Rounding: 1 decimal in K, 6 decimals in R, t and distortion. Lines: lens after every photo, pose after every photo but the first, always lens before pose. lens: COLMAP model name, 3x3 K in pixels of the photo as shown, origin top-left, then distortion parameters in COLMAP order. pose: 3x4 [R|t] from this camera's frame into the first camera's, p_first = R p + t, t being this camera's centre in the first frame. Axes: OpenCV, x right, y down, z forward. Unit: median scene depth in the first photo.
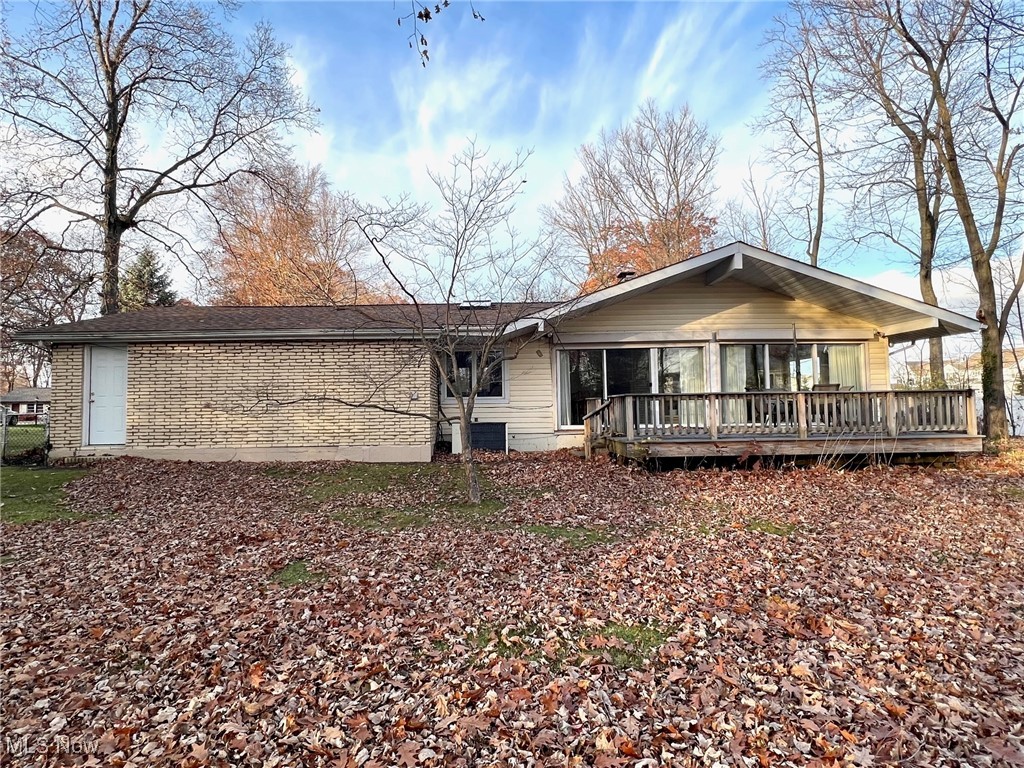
lens RADIAL K [[503.6, 0, 510.8], [0, 503.6, 384.0], [0, 0, 1]] dist [-0.001753, -0.001088]
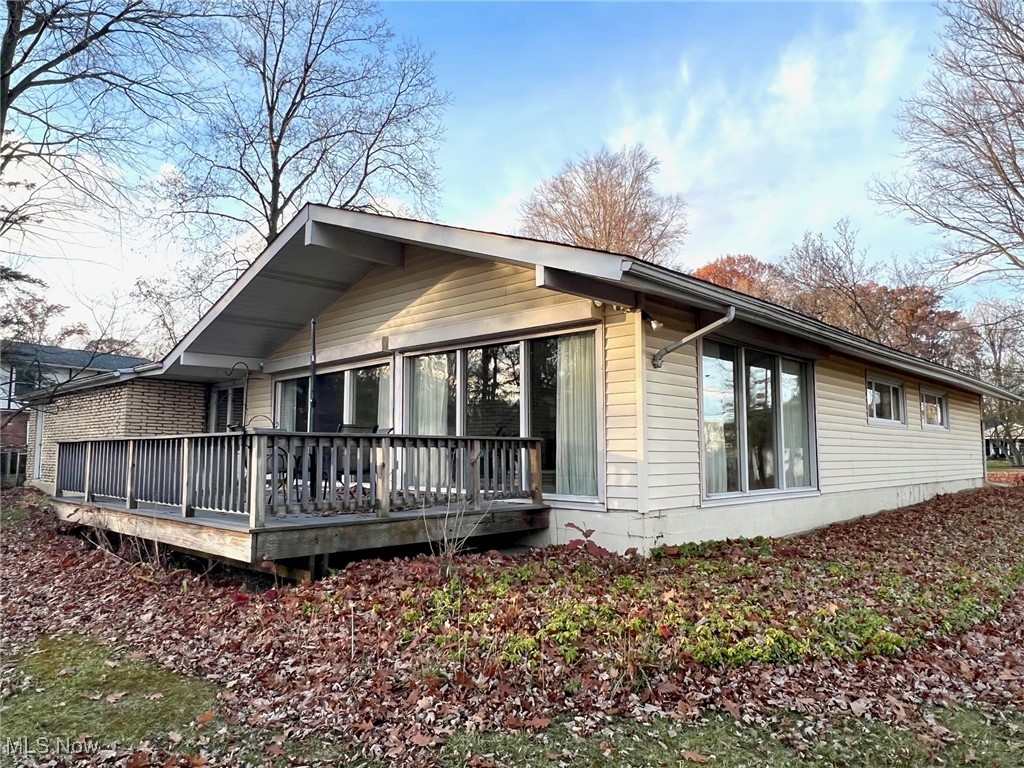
lens RADIAL K [[705.2, 0, 511.5], [0, 705.2, 385.3], [0, 0, 1]] dist [-0.001696, -0.000396]
pose [[0.715603, -0.067255, -0.695262, 1.086411], [0.030552, 0.997415, -0.065037, 0.013788], [0.697839, 0.025299, 0.715808, 0.477026]]
